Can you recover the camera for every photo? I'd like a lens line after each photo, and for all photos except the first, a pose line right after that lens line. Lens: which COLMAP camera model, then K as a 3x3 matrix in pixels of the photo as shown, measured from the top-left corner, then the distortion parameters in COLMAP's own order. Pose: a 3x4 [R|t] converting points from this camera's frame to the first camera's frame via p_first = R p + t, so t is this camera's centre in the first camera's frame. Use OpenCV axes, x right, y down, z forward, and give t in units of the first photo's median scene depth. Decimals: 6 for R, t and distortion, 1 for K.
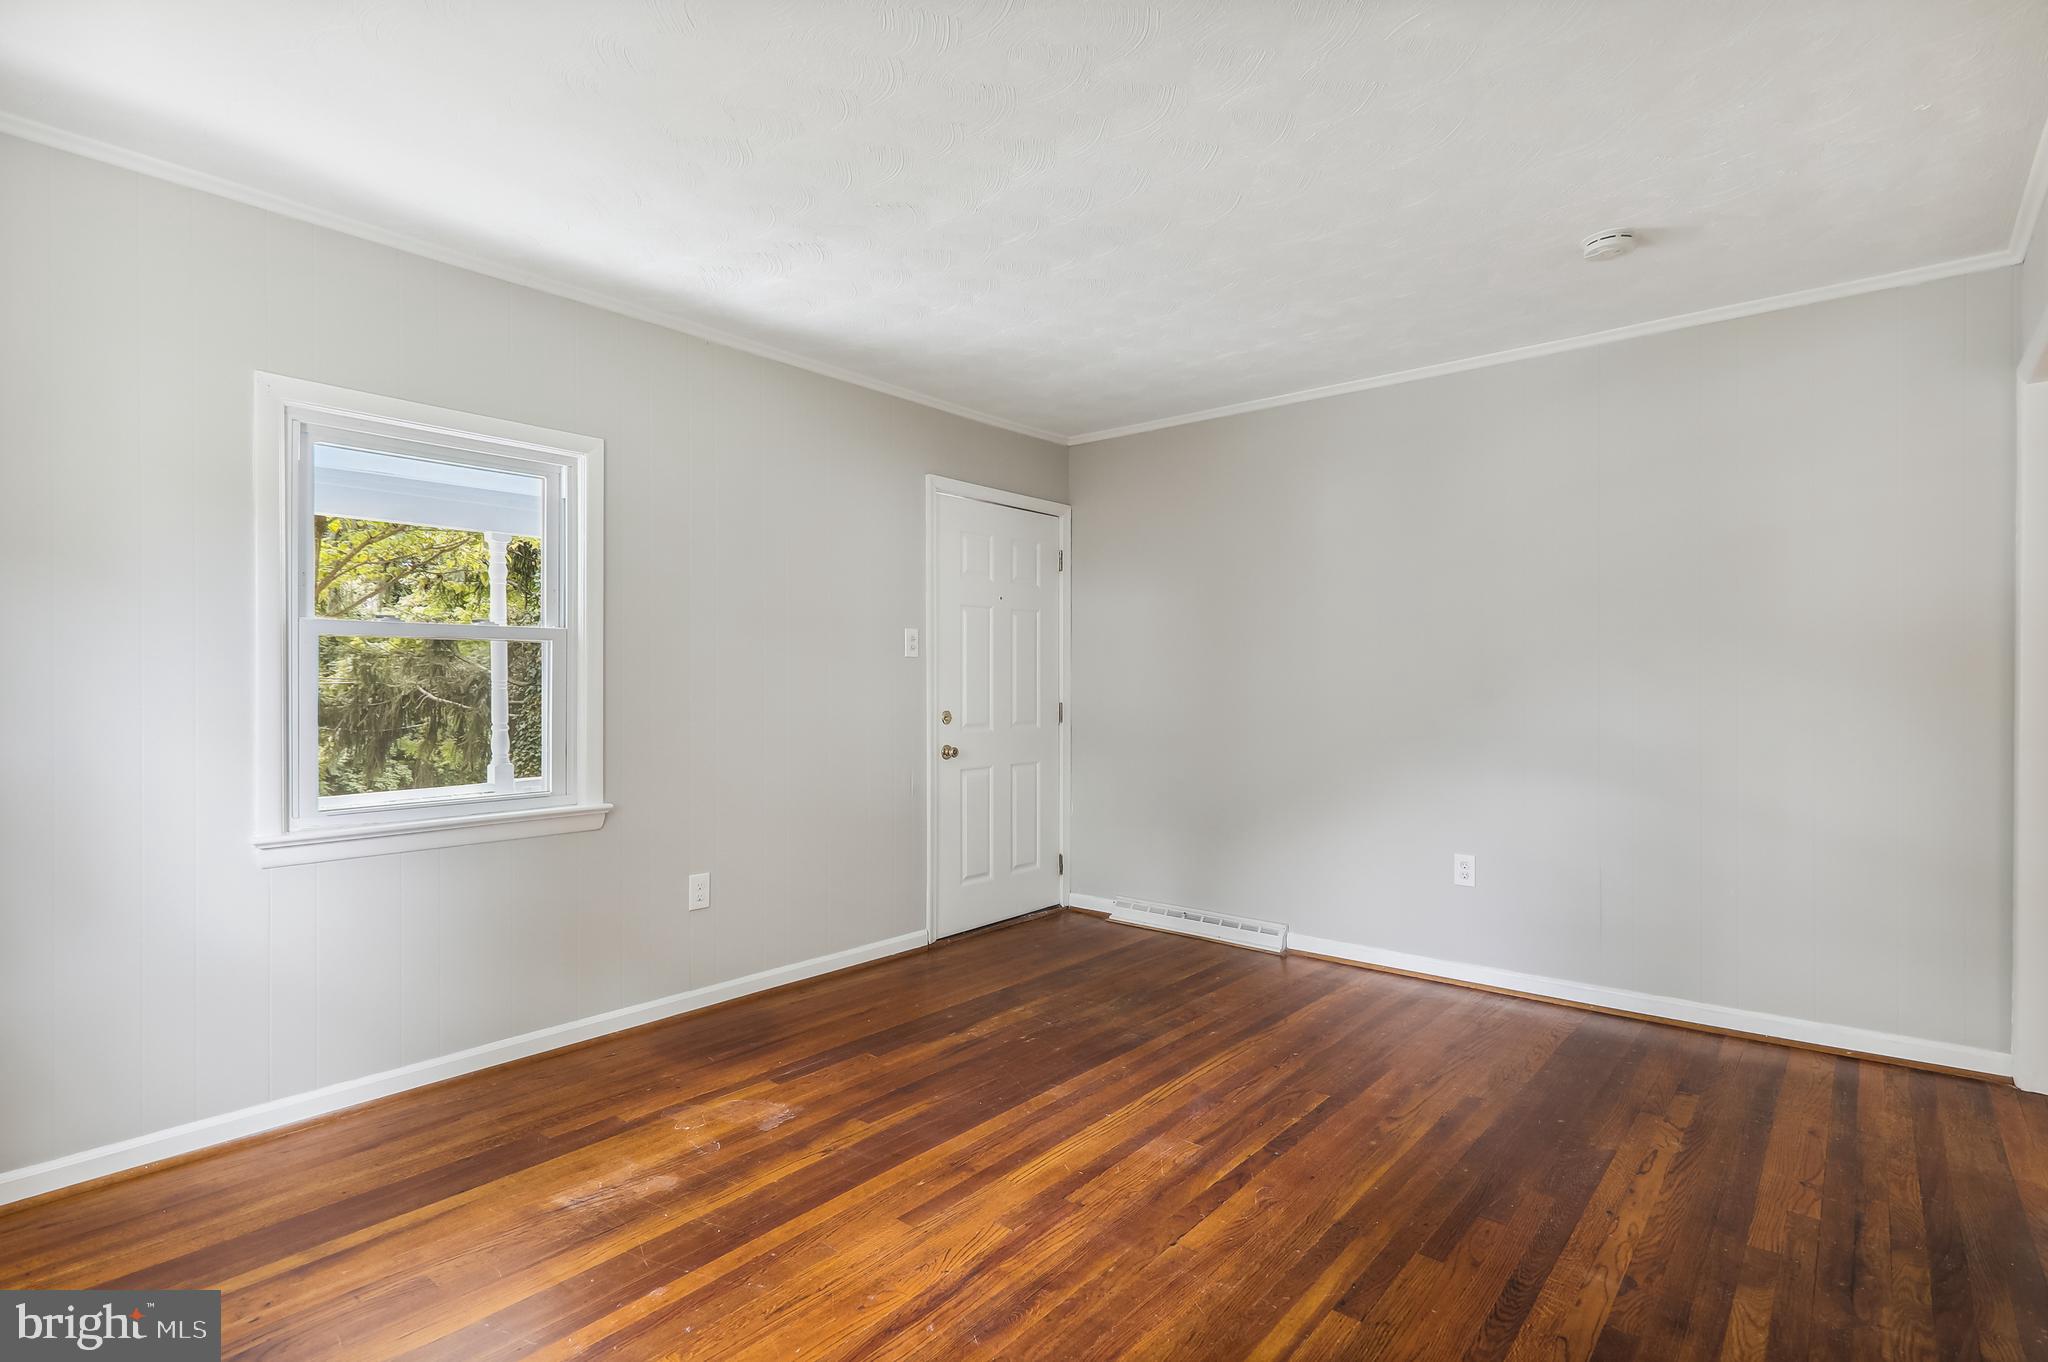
lens RADIAL K [[1017.7, 0, 1012.6], [0, 1017.7, 682.1], [0, 0, 1]] dist [0.014325, 0.004344]
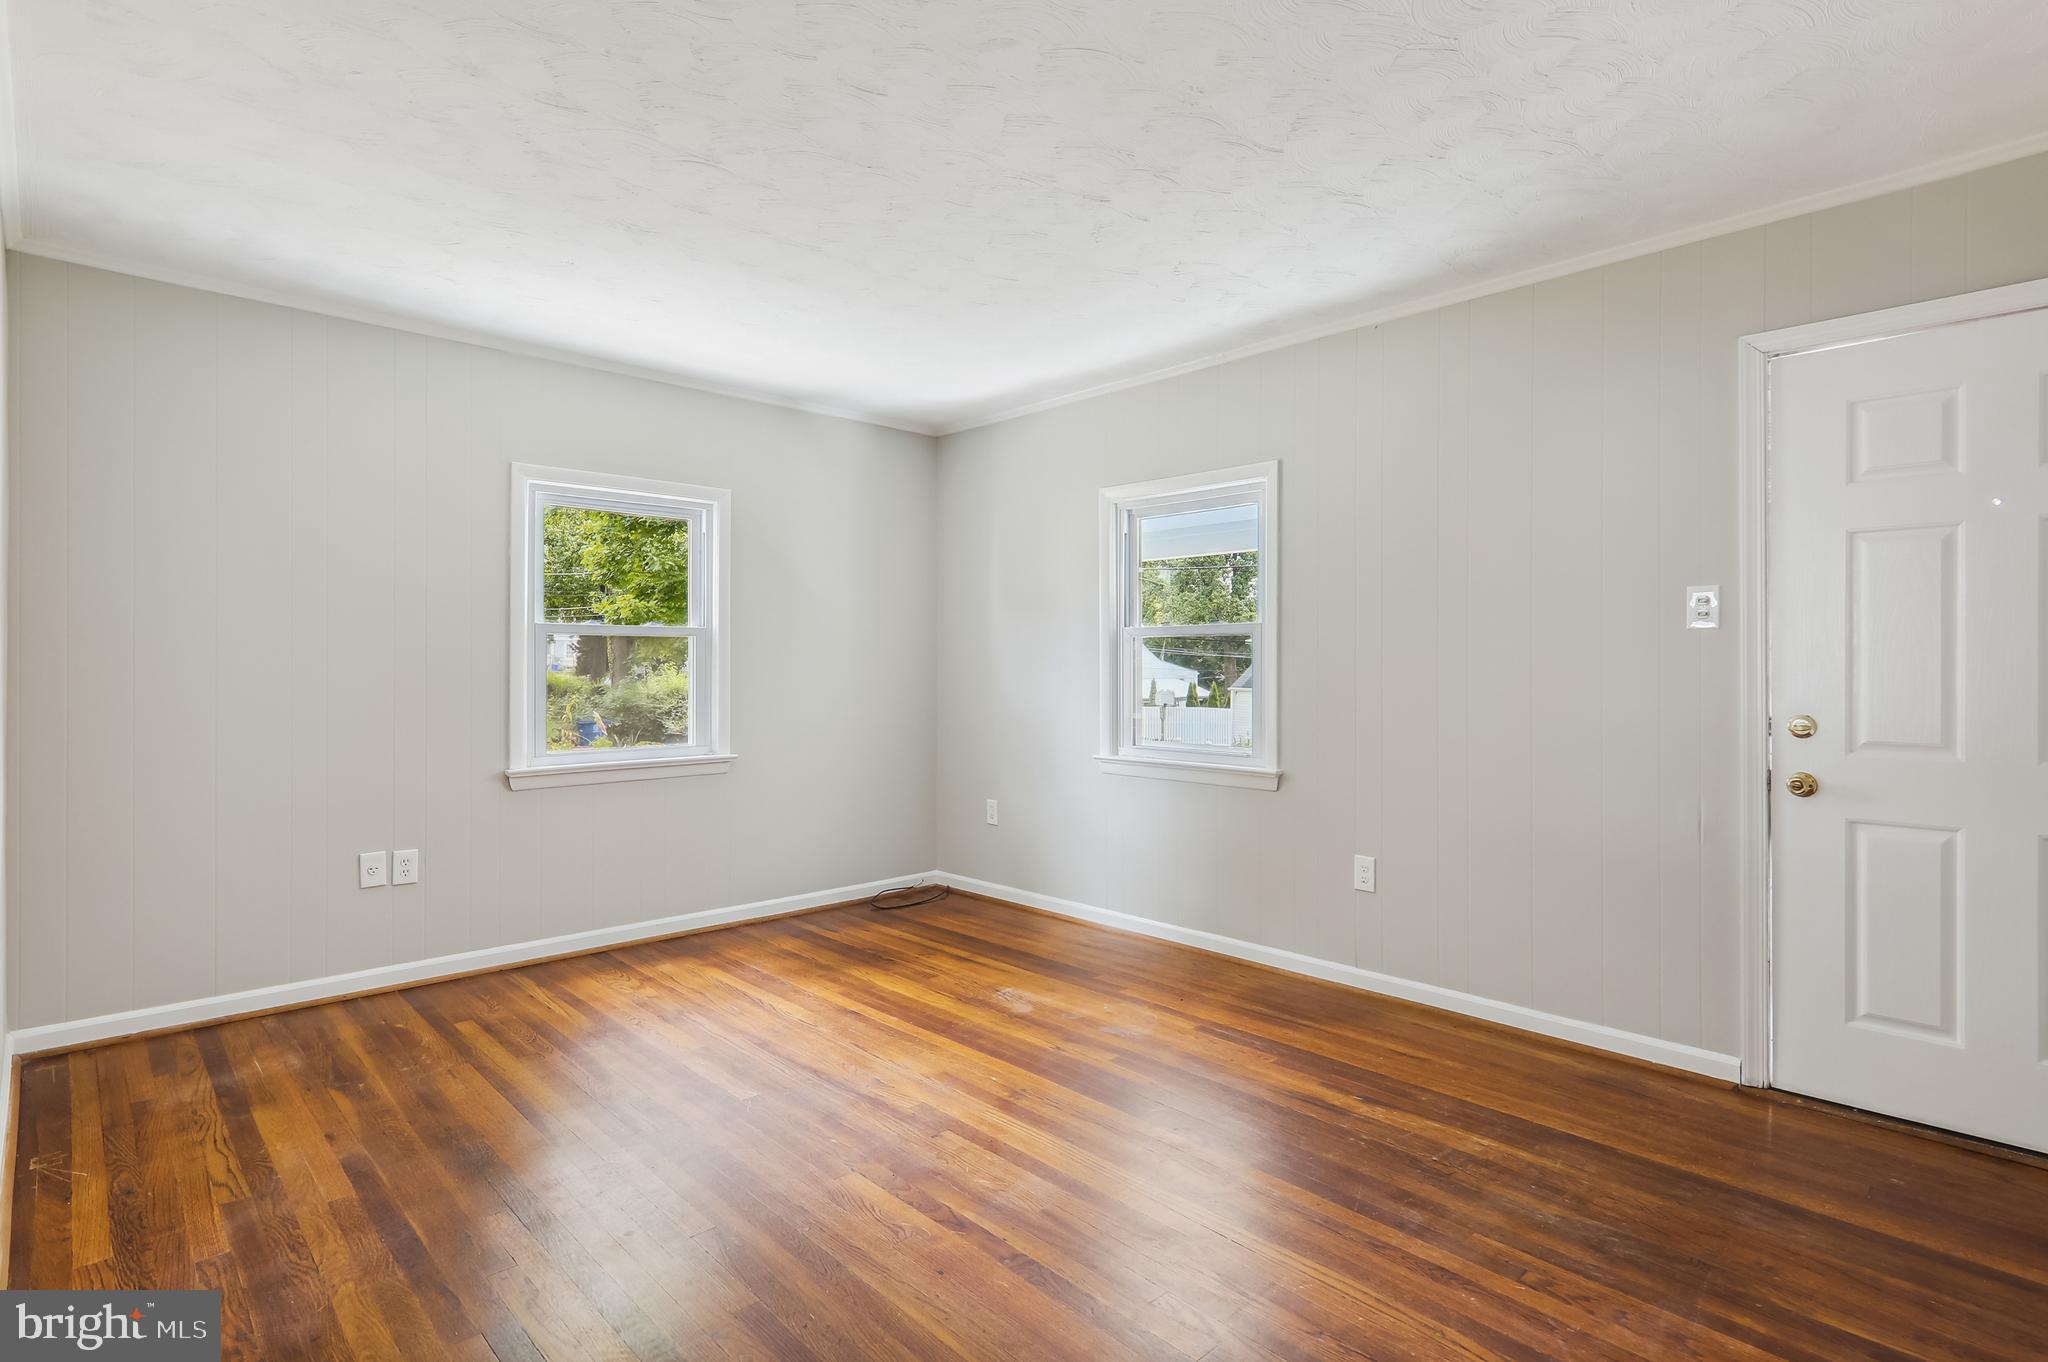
lens RADIAL K [[1017.7, 0, 1027.3], [0, 1017.7, 674.8], [0, 0, 1]] dist [0.014325, 0.004344]
pose [[-0.105735, 0.005099, -0.994381, 0.924685], [-0.005543, 0.999968, 0.005717, 0.005400], [0.994379, 0.006116, -0.105703, 0.976752]]
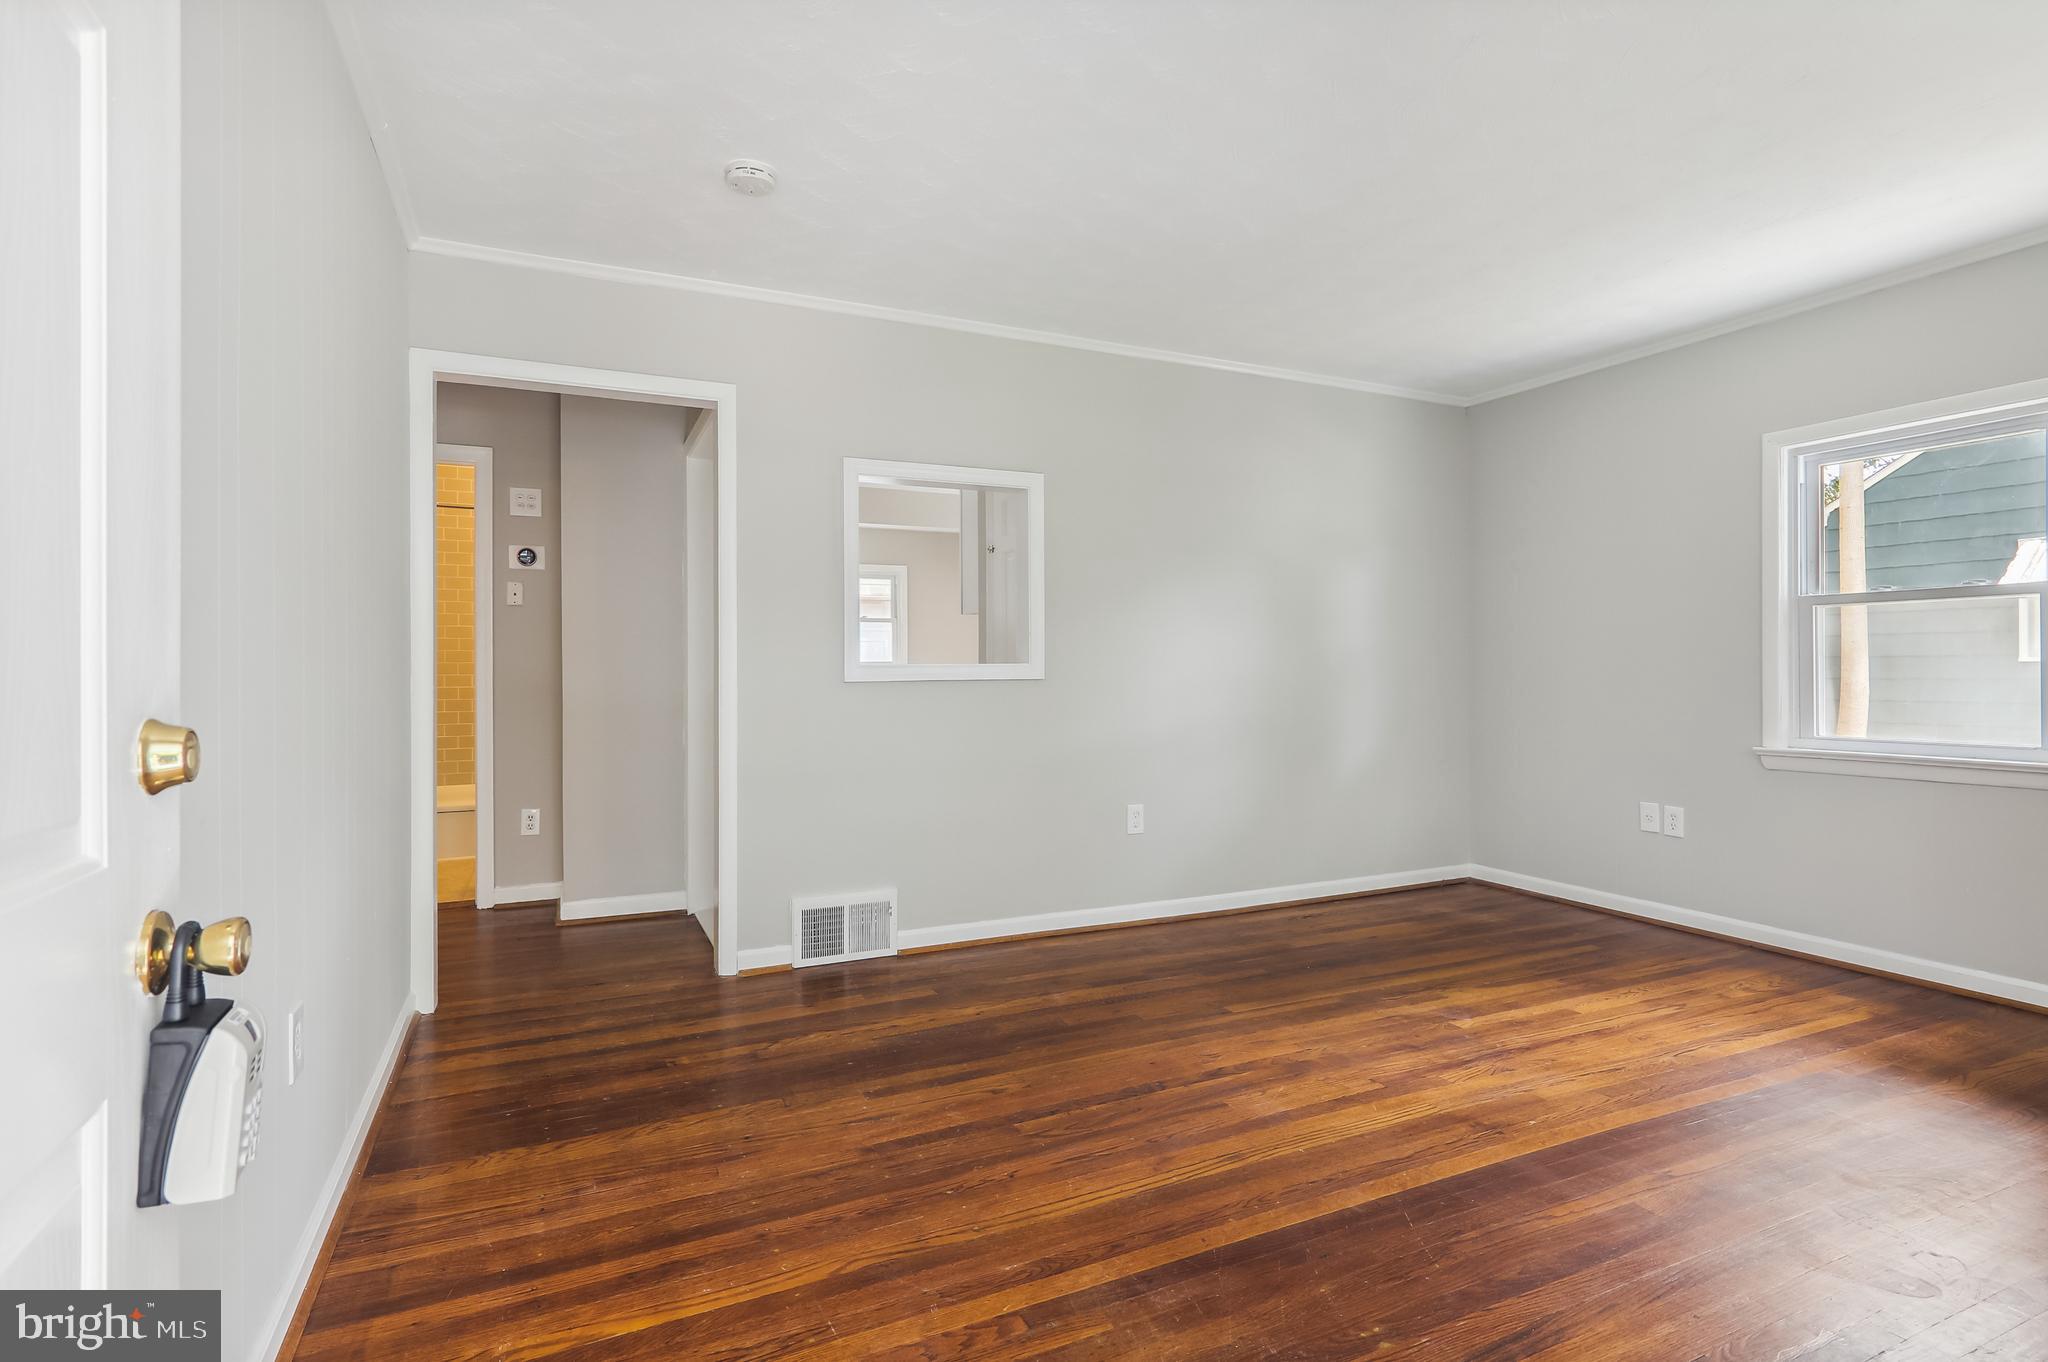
lens RADIAL K [[1010.7, 0, 1033.8], [0, 1010.7, 674.3], [0, 0, 1]] dist [0.001011, 0.000463]
pose [[-0.914666, 0.002137, 0.404204, -0.037325], [0.005183, 0.999966, 0.006441, 0.034977], [-0.404177, 0.007986, -0.914646, 1.766945]]
